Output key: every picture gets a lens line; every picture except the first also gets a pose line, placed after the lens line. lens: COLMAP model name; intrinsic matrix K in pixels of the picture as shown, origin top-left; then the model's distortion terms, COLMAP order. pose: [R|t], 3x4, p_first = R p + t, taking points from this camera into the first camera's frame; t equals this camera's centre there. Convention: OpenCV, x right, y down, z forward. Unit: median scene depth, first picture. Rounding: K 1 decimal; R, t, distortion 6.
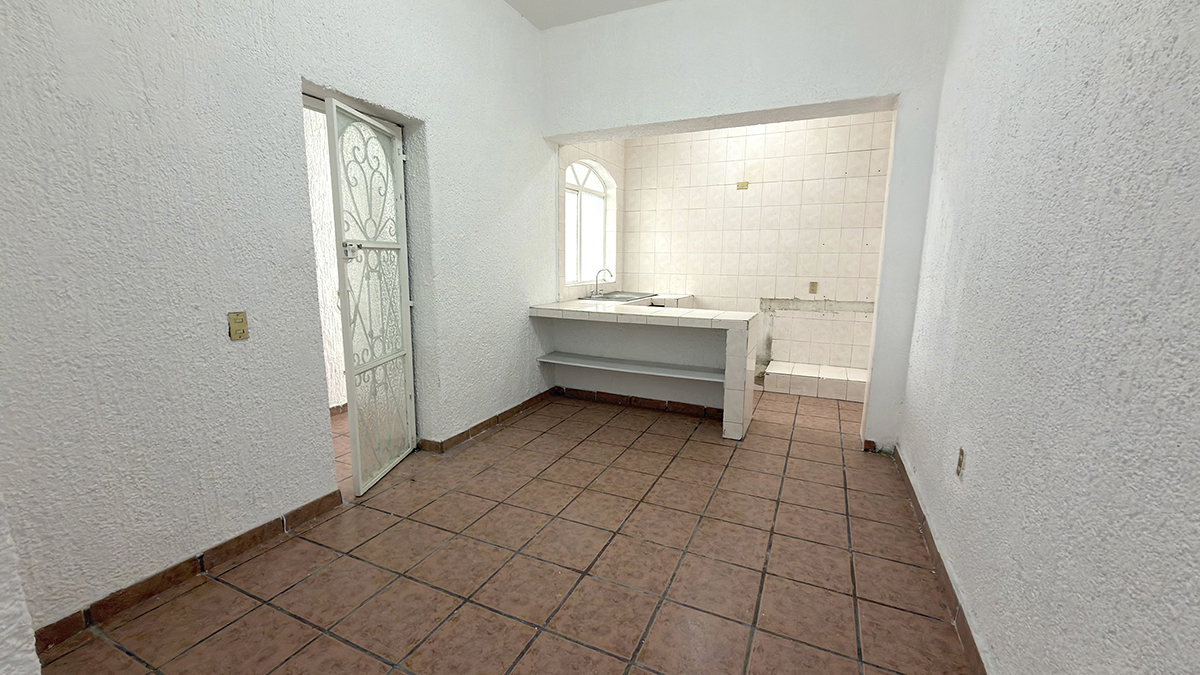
lens RADIAL K [[476.1, 0, 591.9], [0, 476.1, 340.5], [0, 0, 1]] dist [0.000225, -0.000258]
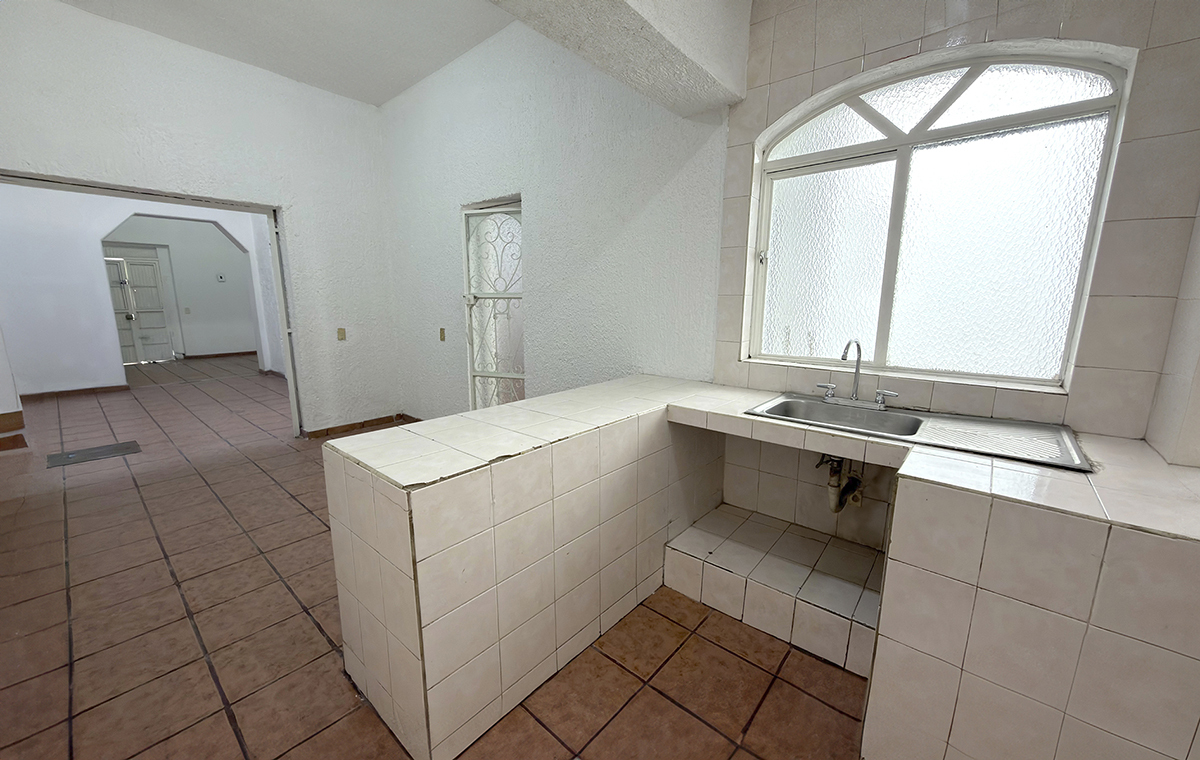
lens RADIAL K [[460.0, 0, 598.9], [0, 460.0, 374.6], [0, 0, 1]] dist [0.002054, 0.000145]
pose [[-0.264048, 0.146453, -0.953326, 0.850913], [-0.173007, 0.965182, 0.196193, -0.298221], [0.948866, 0.216736, -0.229517, 1.672761]]
